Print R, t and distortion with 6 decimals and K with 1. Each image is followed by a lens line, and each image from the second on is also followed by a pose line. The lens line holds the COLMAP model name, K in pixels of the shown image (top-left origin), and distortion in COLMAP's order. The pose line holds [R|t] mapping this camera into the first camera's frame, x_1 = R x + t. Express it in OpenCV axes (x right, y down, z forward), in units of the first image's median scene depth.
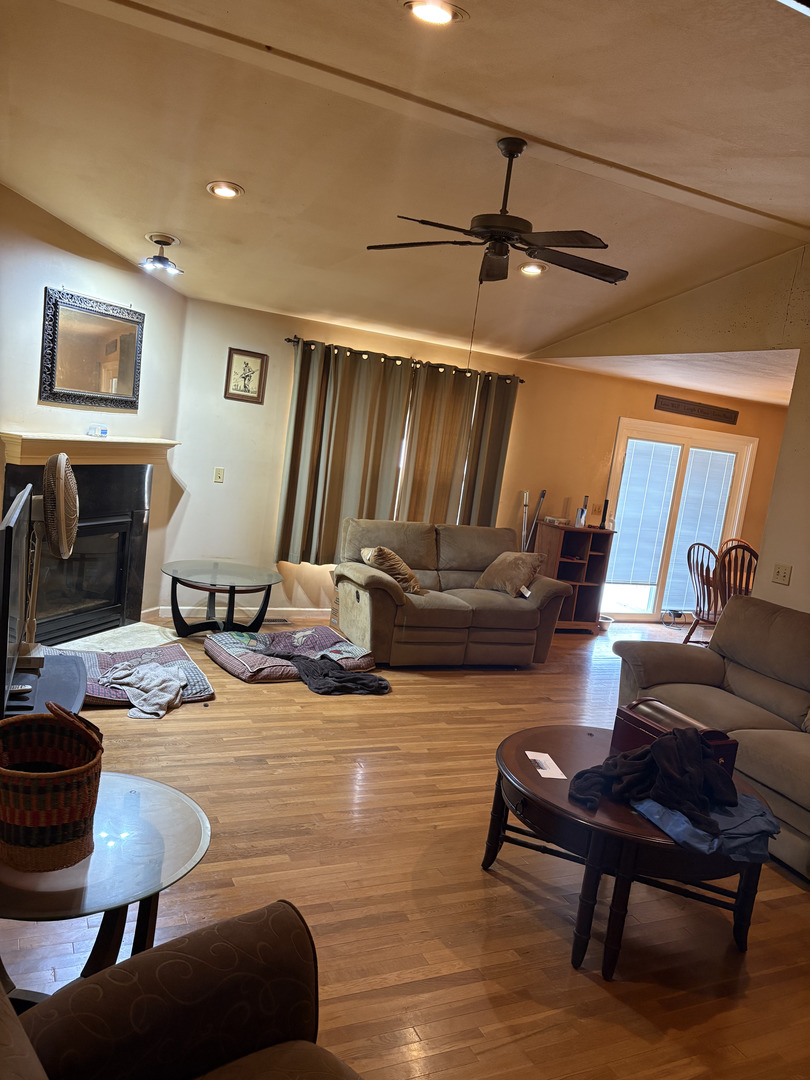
lens RADIAL K [[813.5, 0, 405.0], [0, 813.5, 540.0], [0, 0, 1]] dist [0.047975, -0.060212]
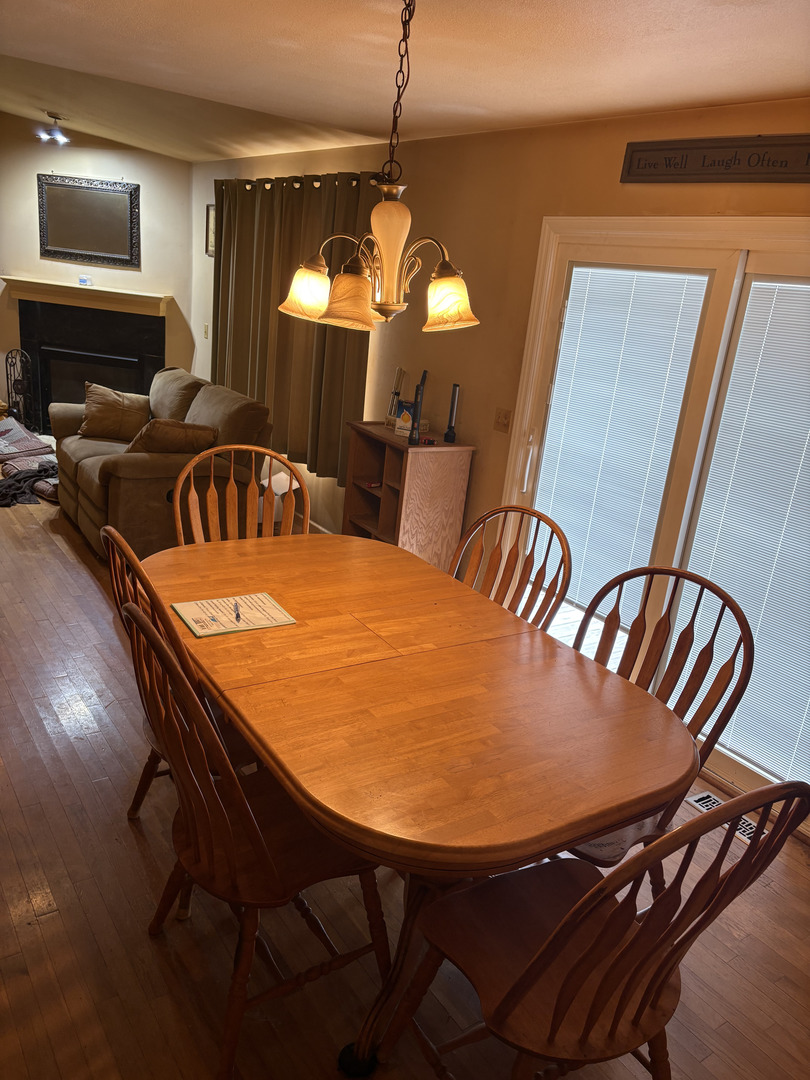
lens RADIAL K [[813.5, 0, 405.0], [0, 813.5, 540.0], [0, 0, 1]] dist [0.047975, -0.060212]
pose [[0.173606, 0.195486, -0.965218, 1.017014], [-0.217404, 0.963528, 0.156041, -0.045637], [0.960519, 0.182753, 0.209774, 1.217652]]
